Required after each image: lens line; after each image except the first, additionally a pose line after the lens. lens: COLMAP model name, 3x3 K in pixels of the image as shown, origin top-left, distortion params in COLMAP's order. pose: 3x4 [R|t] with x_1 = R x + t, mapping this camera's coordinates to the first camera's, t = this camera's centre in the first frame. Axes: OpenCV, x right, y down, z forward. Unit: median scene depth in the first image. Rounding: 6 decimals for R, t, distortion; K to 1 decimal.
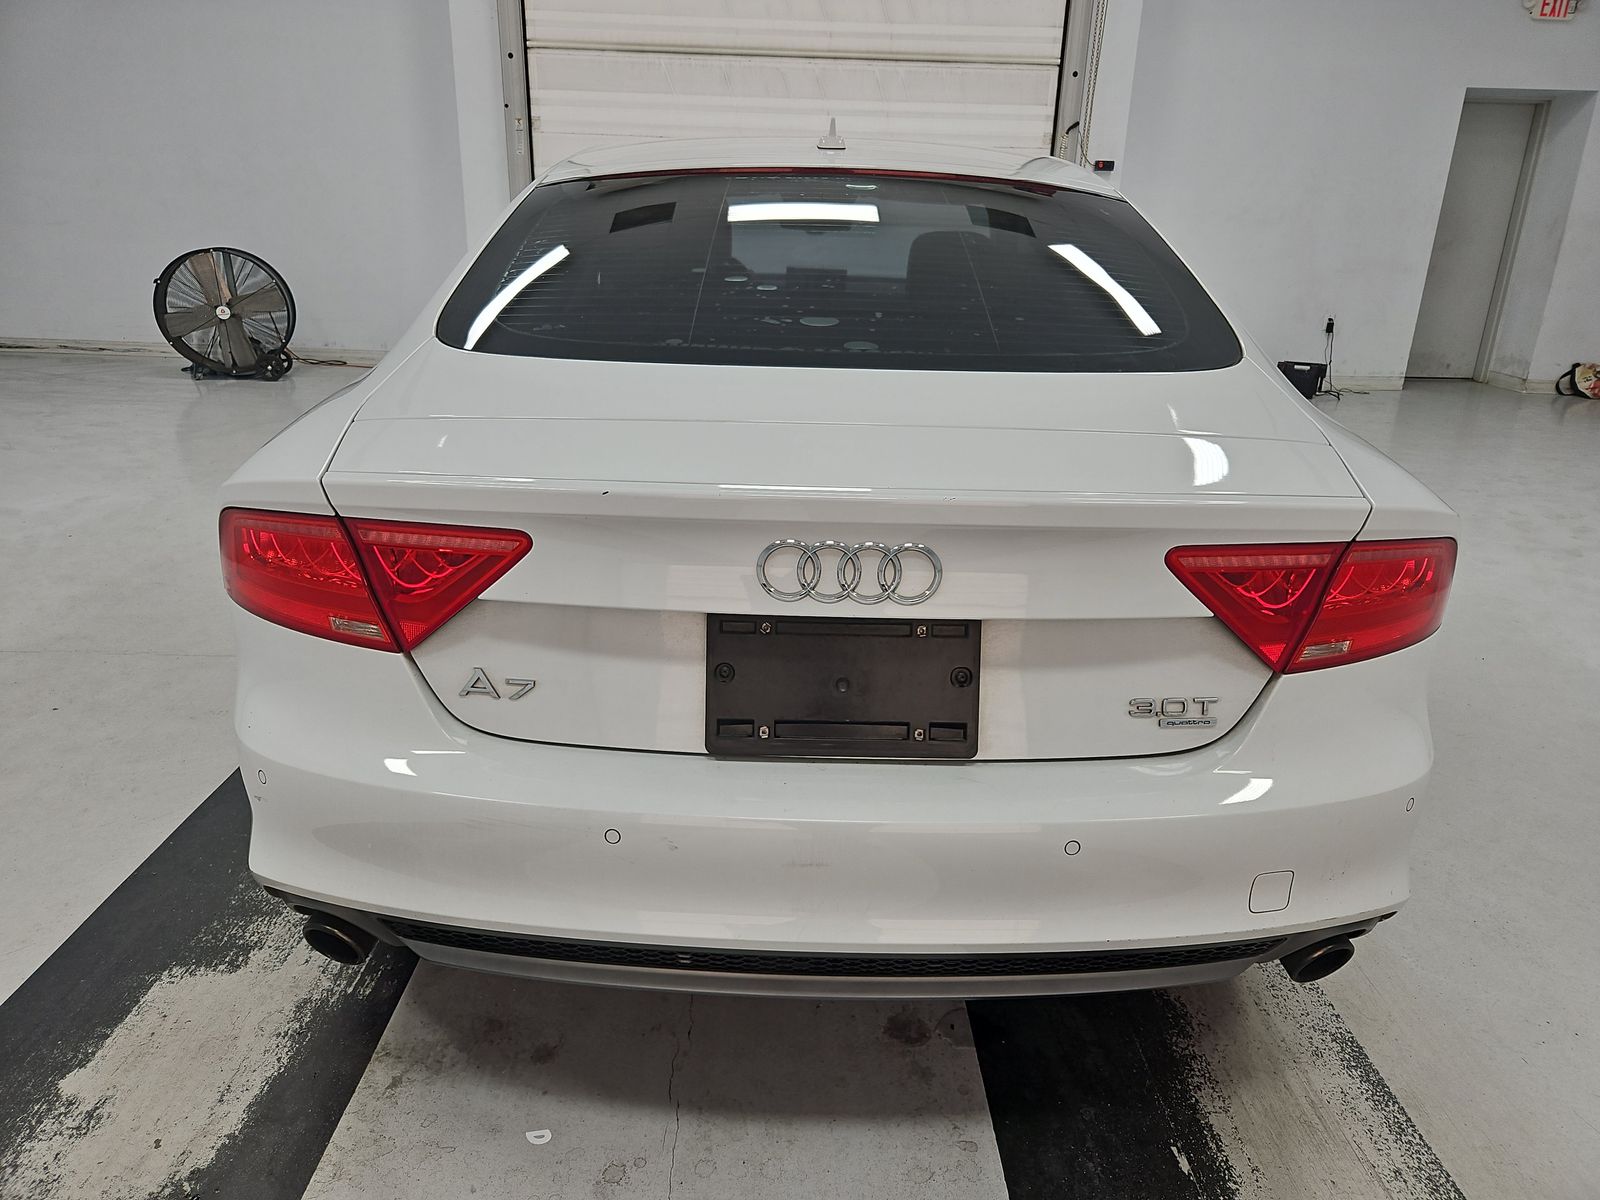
lens RADIAL K [[1062.2, 0, 812.3], [0, 1062.2, 602.1], [0, 0, 1]] dist [0.039888, -0.032453]
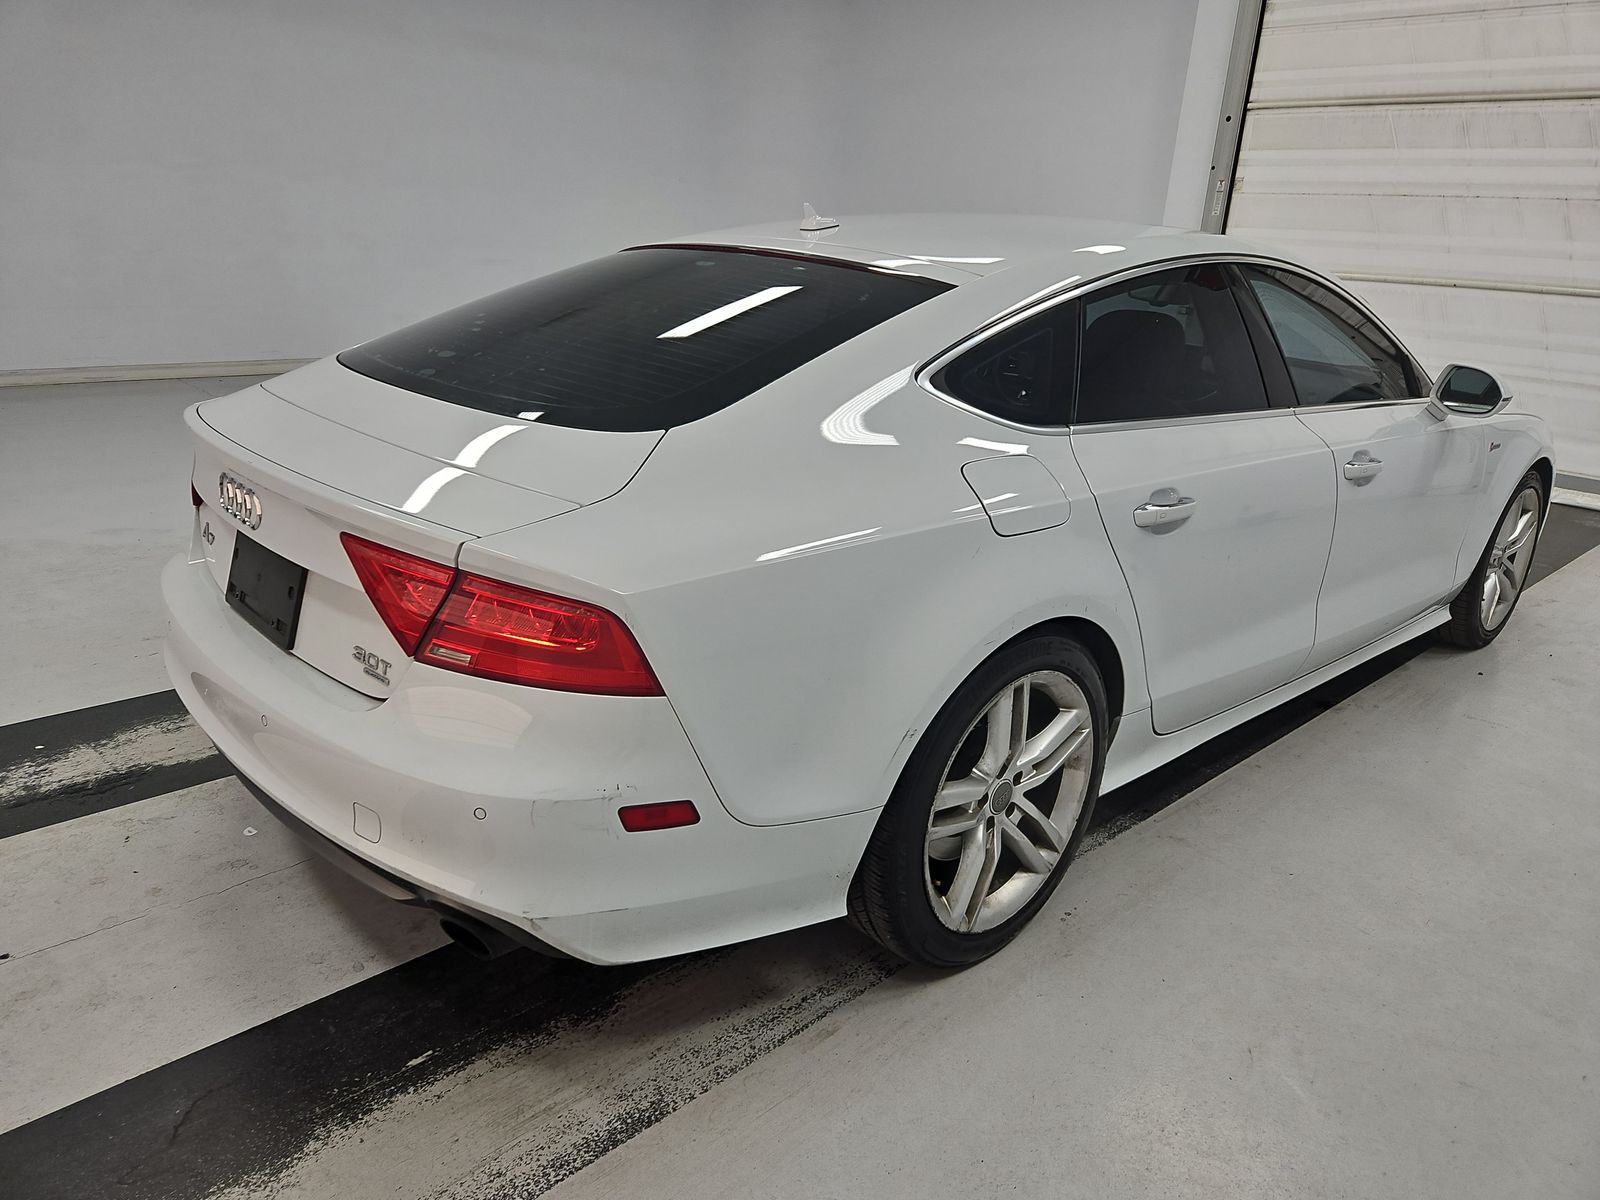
lens RADIAL K [[1076.7, 0, 809.3], [0, 1076.7, 623.3], [0, 0, 1]] dist [0.004084, -0.016876]
pose [[0.681960, 0.255053, -0.685476, 0.255359], [-0.277364, 0.957404, 0.080291, -0.029818], [0.676756, 0.135371, 0.723654, 0.070384]]
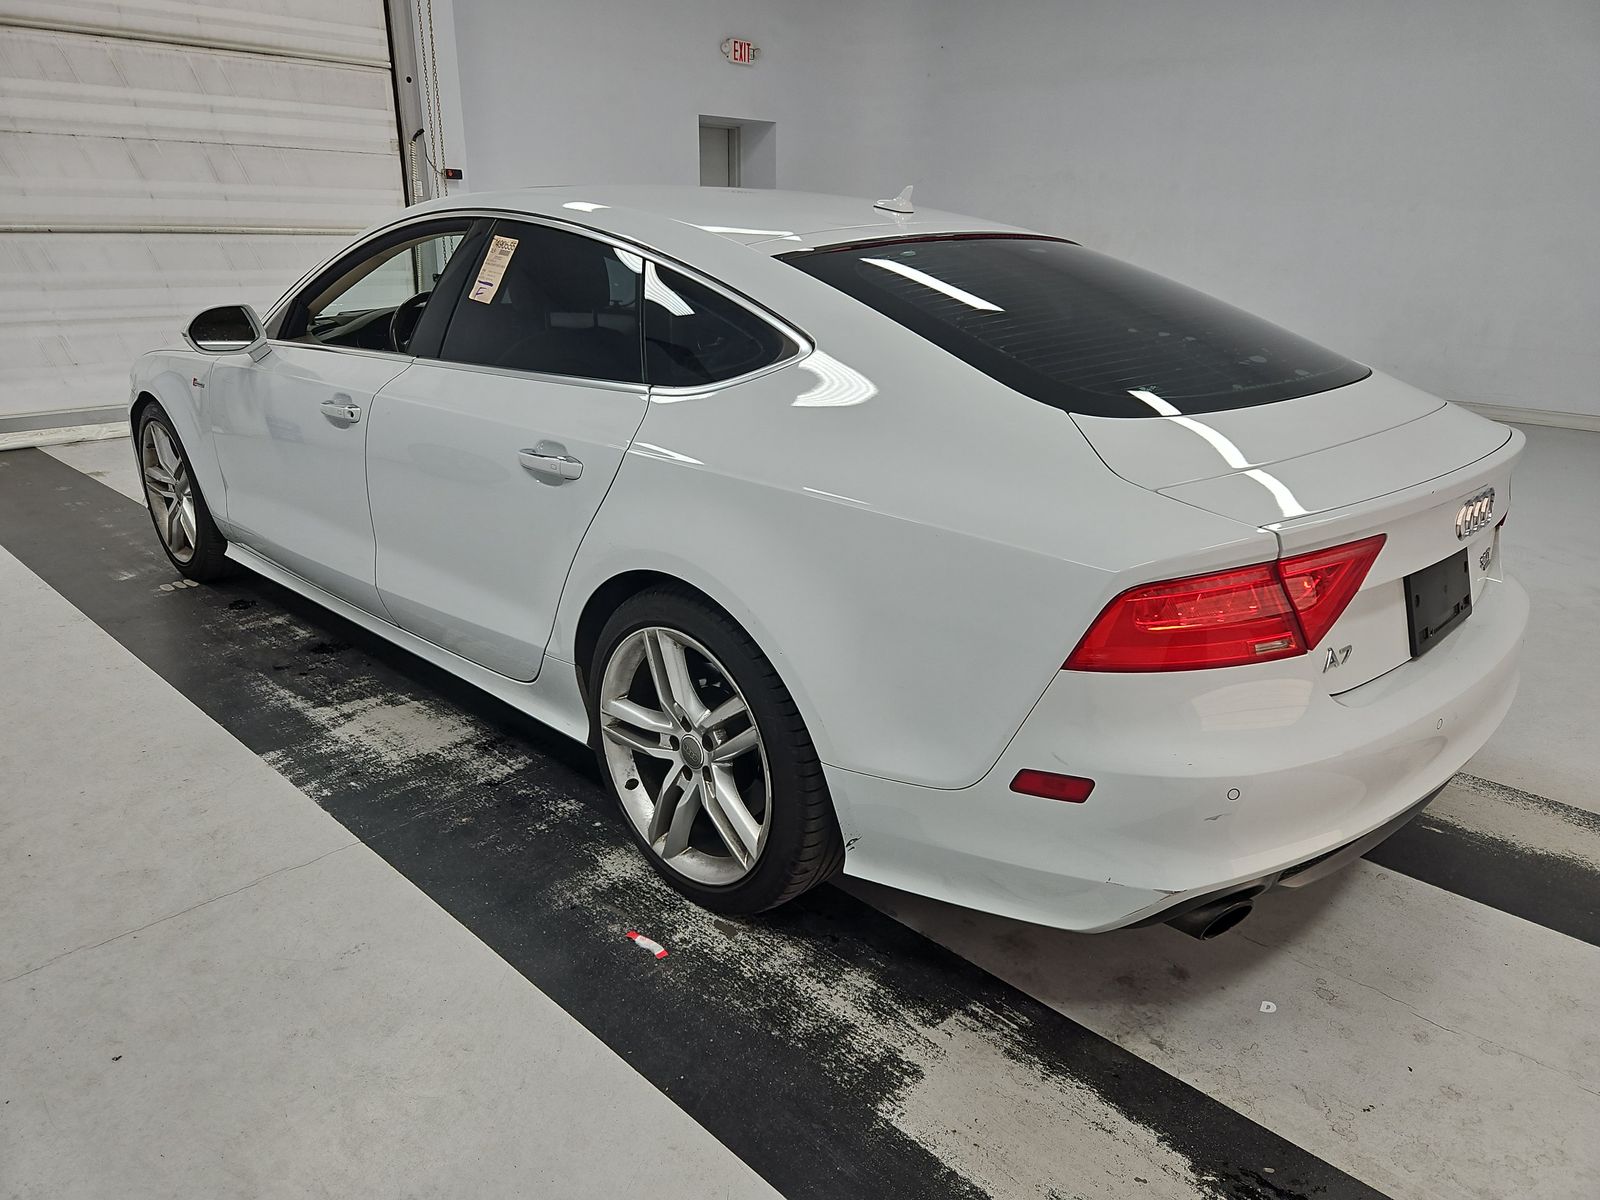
lens RADIAL K [[1062.2, 0, 812.3], [0, 1062.2, 602.1], [0, 0, 1]] dist [0.039888, -0.032453]
pose [[0.707030, -0.249646, 0.661653, -0.265396], [0.242813, 0.964436, 0.104424, -0.046238], [-0.664192, 0.086827, 0.742503, 0.070037]]
